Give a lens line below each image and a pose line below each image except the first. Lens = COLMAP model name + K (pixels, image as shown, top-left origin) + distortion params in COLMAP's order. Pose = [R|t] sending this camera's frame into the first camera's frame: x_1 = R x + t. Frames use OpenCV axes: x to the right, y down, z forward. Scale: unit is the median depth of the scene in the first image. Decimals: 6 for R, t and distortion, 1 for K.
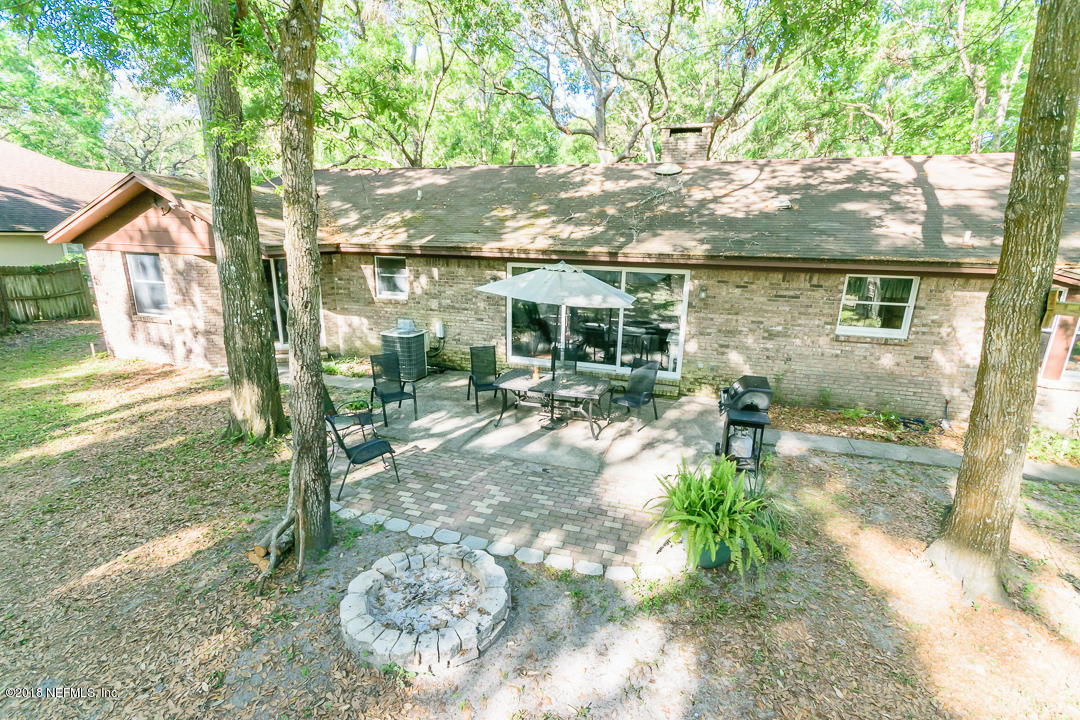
lens RADIAL K [[496.7, 0, 536.6], [0, 496.7, 358.0], [0, 0, 1]] dist [0.006386, 0.000480]
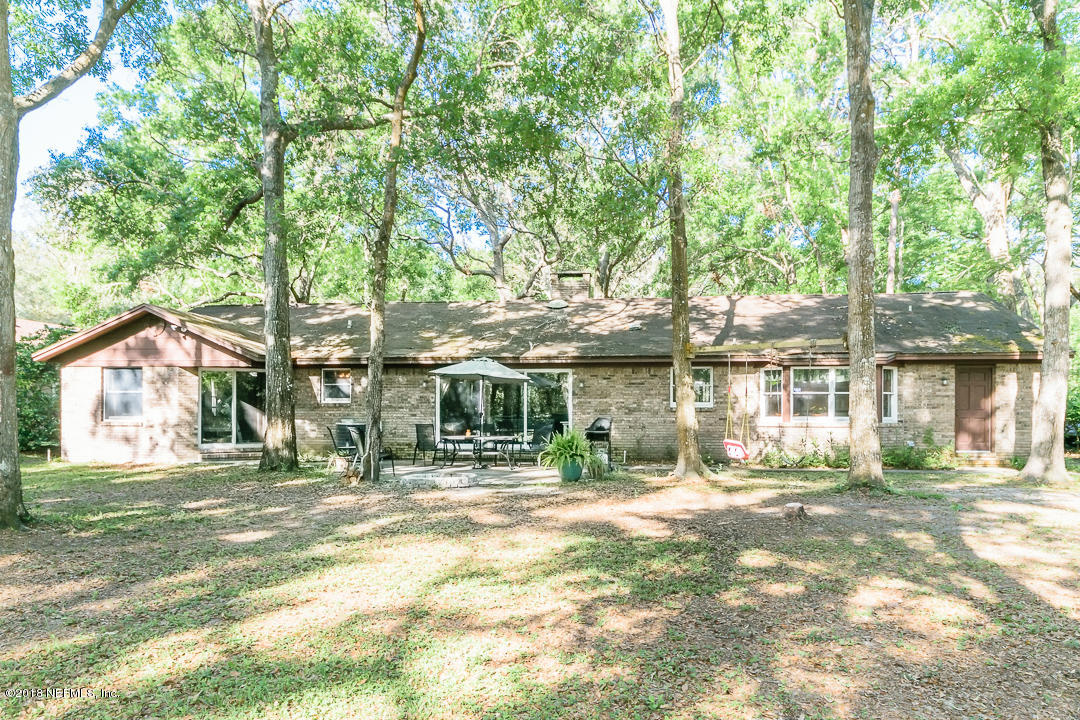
lens RADIAL K [[748.4, 0, 540.4], [0, 748.4, 365.5], [0, 0, 1]] dist [0.004629, 0.002881]
pose [[0.983883, -0.010396, 0.178509, -0.127229], [0.061708, 0.956718, -0.284398, 0.337548], [-0.167827, 0.290830, 0.941941, -0.804562]]
